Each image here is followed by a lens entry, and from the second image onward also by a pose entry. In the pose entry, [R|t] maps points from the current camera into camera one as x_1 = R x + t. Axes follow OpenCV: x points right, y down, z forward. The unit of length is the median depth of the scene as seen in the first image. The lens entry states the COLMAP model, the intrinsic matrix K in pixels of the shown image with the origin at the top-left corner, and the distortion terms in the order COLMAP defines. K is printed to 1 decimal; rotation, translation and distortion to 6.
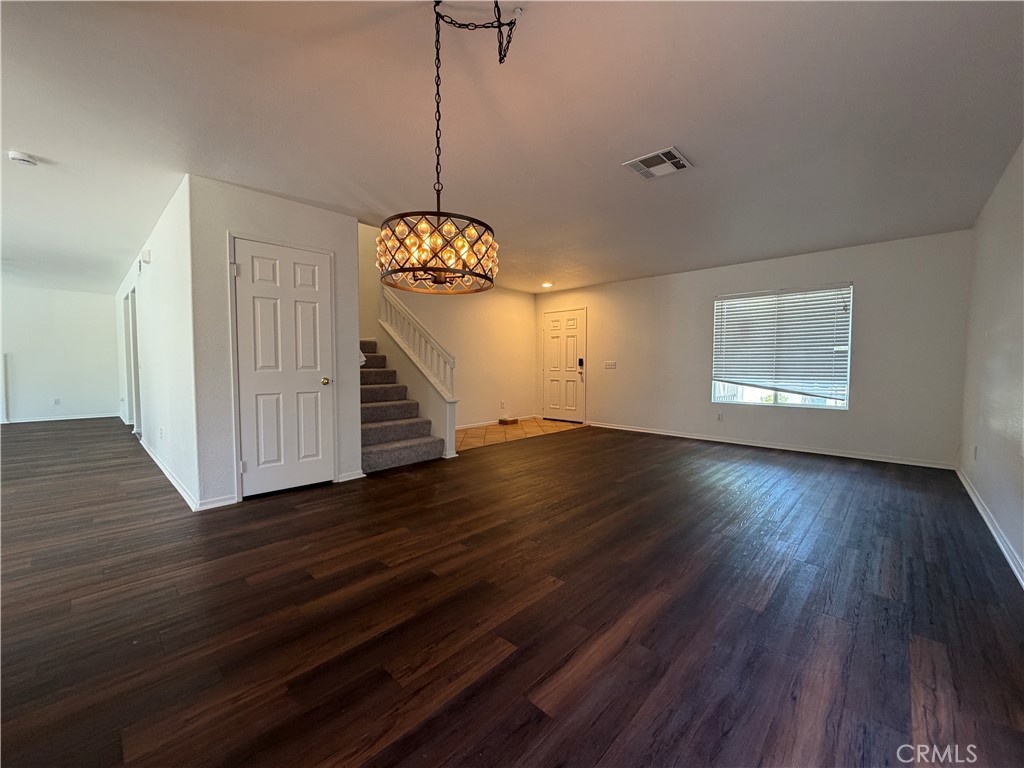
lens RADIAL K [[405.9, 0, 512.0], [0, 405.9, 384.0], [0, 0, 1]] dist [-0.011795, -0.000139]
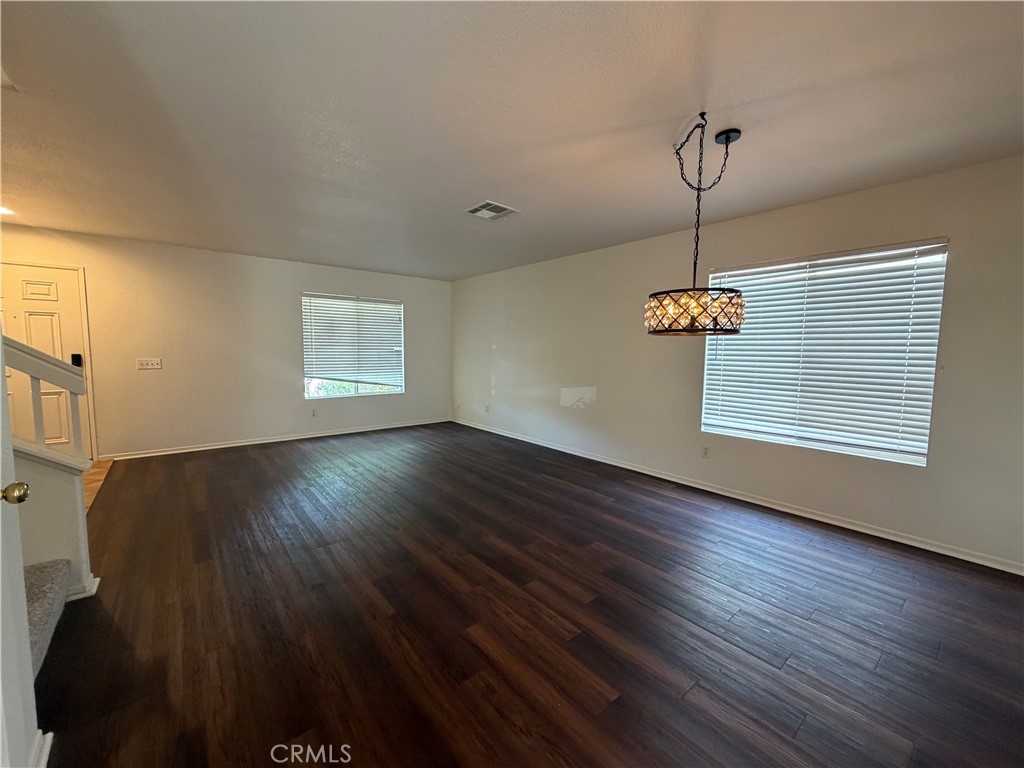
lens RADIAL K [[408.0, 0, 509.4], [0, 408.0, 383.0], [0, 0, 1]] dist [-0.000180, -0.000298]
pose [[0.120834, -0.089813, 0.988601, -0.481668], [0.026728, 0.995832, 0.087203, -0.077433], [-0.992313, 0.015886, 0.122731, 0.420675]]
